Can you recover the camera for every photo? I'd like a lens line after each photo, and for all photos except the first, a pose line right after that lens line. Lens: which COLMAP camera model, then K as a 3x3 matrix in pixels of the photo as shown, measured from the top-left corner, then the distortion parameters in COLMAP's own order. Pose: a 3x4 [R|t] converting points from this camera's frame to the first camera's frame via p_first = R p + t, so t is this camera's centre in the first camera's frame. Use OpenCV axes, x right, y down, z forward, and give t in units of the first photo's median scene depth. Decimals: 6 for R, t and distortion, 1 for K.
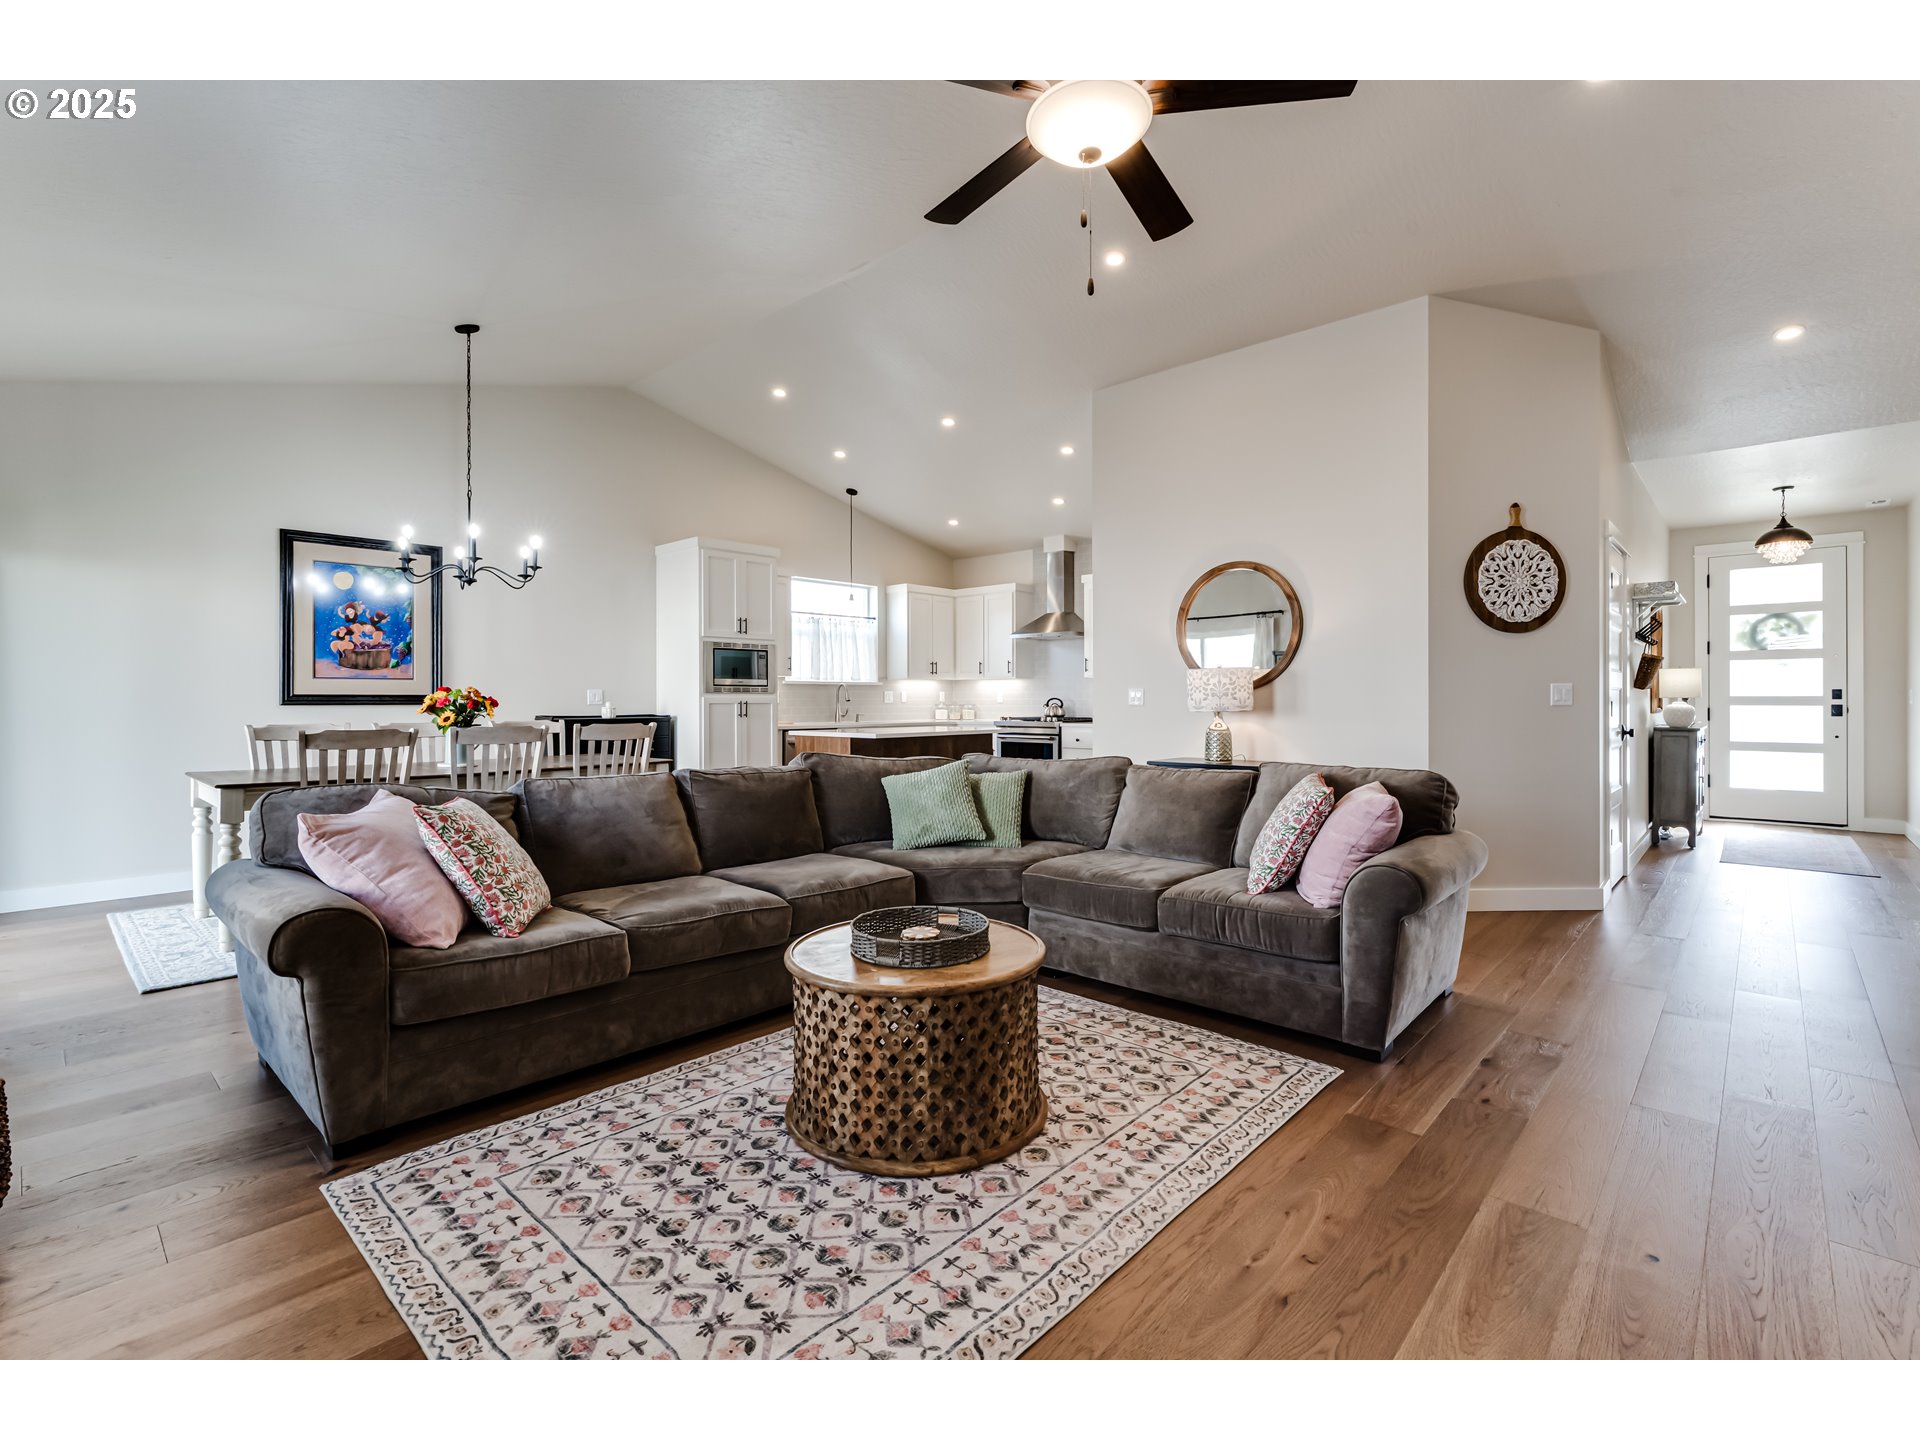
lens RADIAL K [[867.8, 0, 945.1], [0, 867.8, 710.9], [0, 0, 1]] dist [-0.006733, 0.001387]
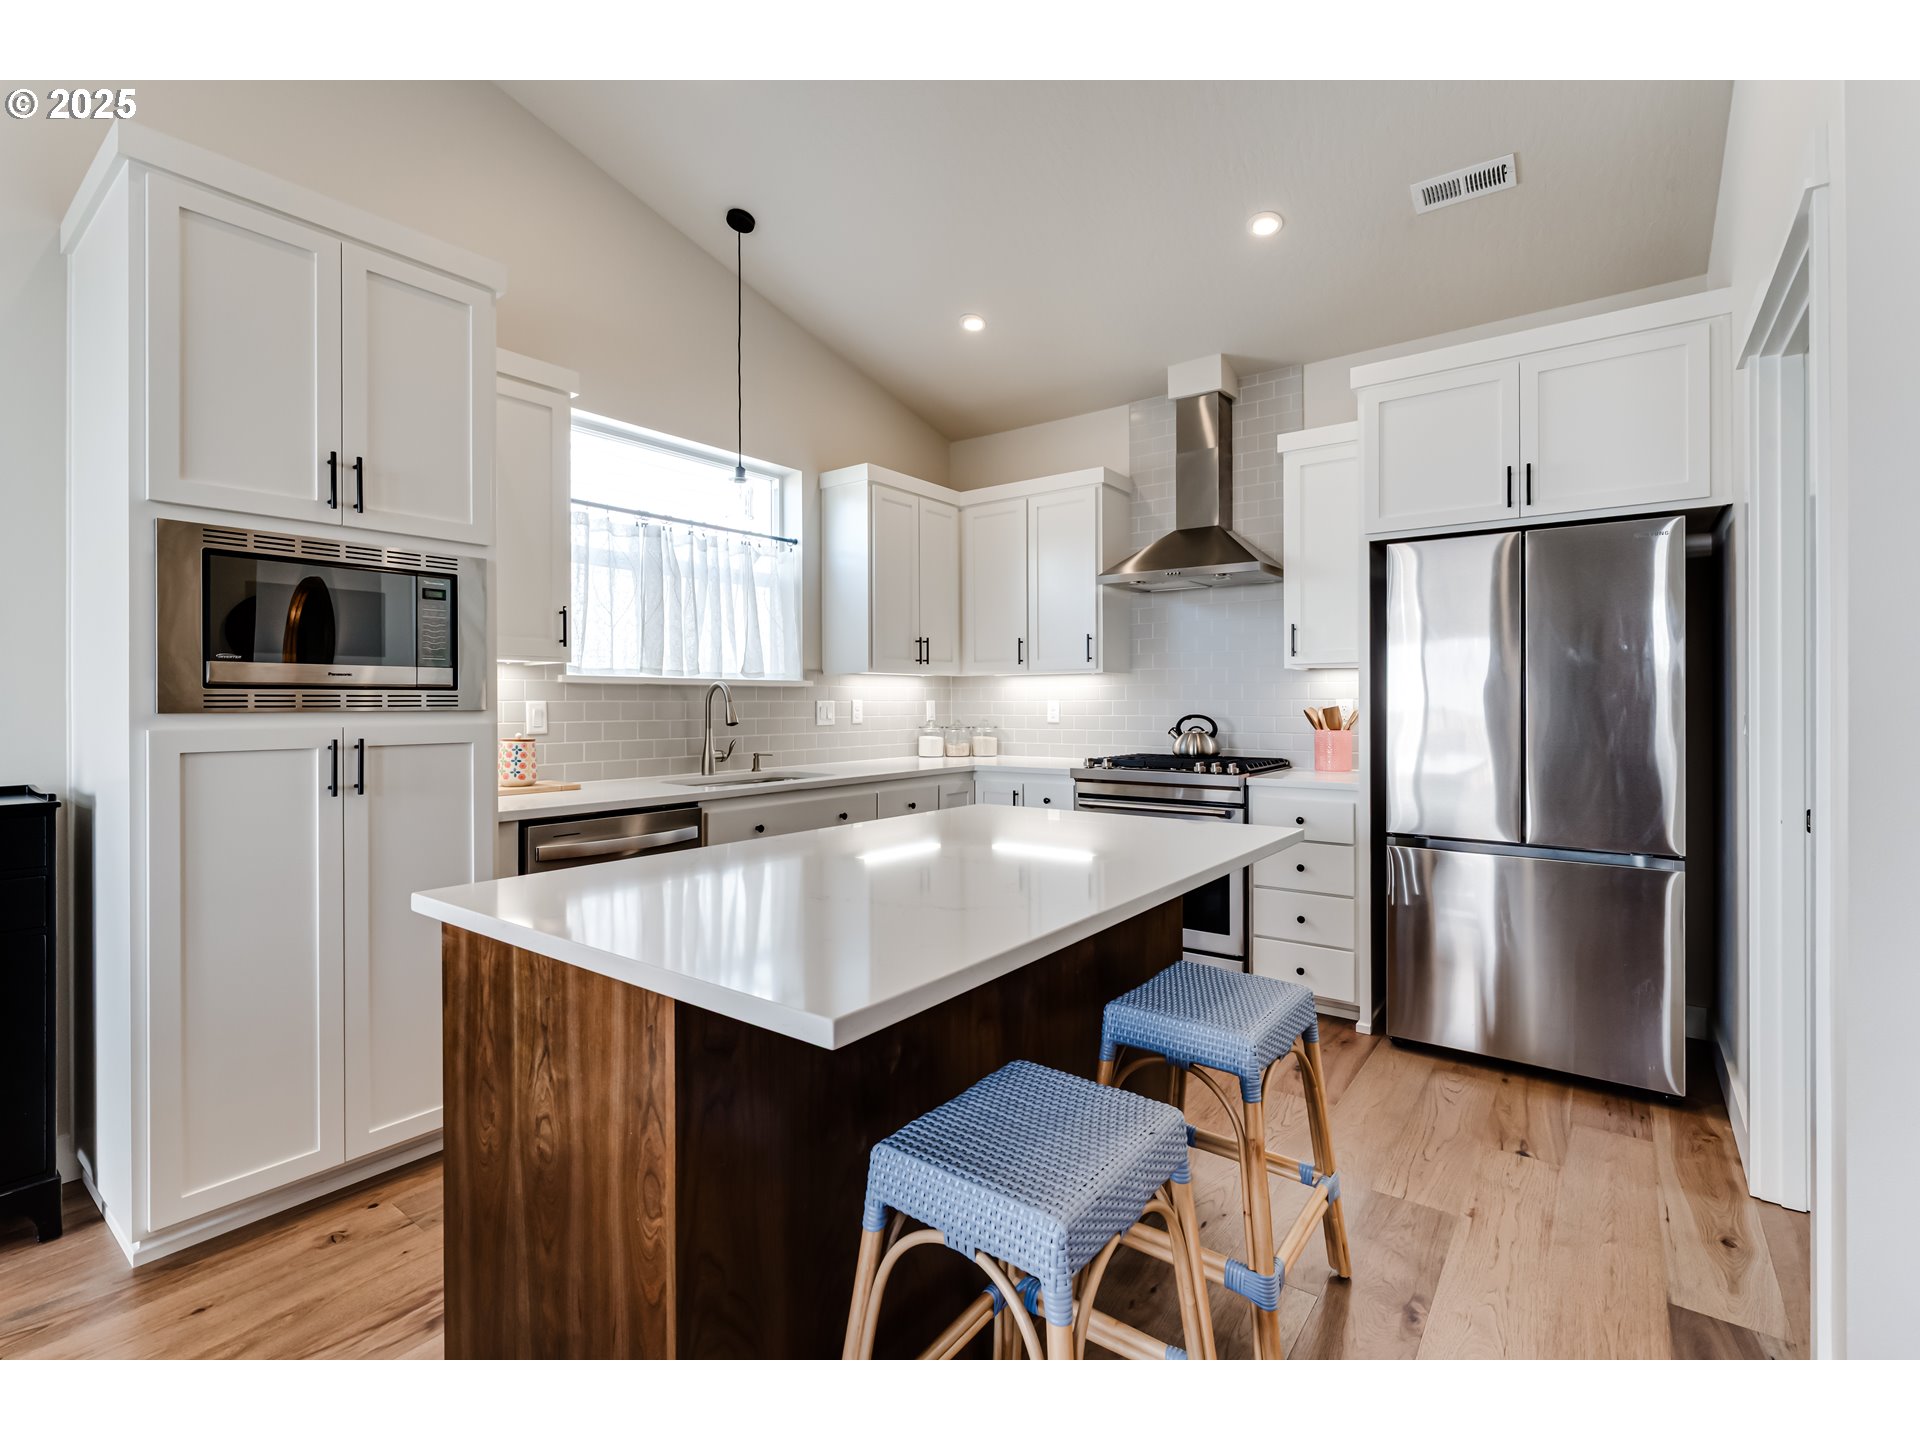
lens RADIAL K [[867.8, 0, 952.7], [0, 867.8, 704.1], [0, 0, 1]] dist [-0.006733, 0.001387]
pose [[0.994354, -0.001492, 0.106106, -0.054669], [0.002743, 0.999928, -0.011641, -0.017437], [-0.106081, 0.011866, 0.994287, 0.622191]]
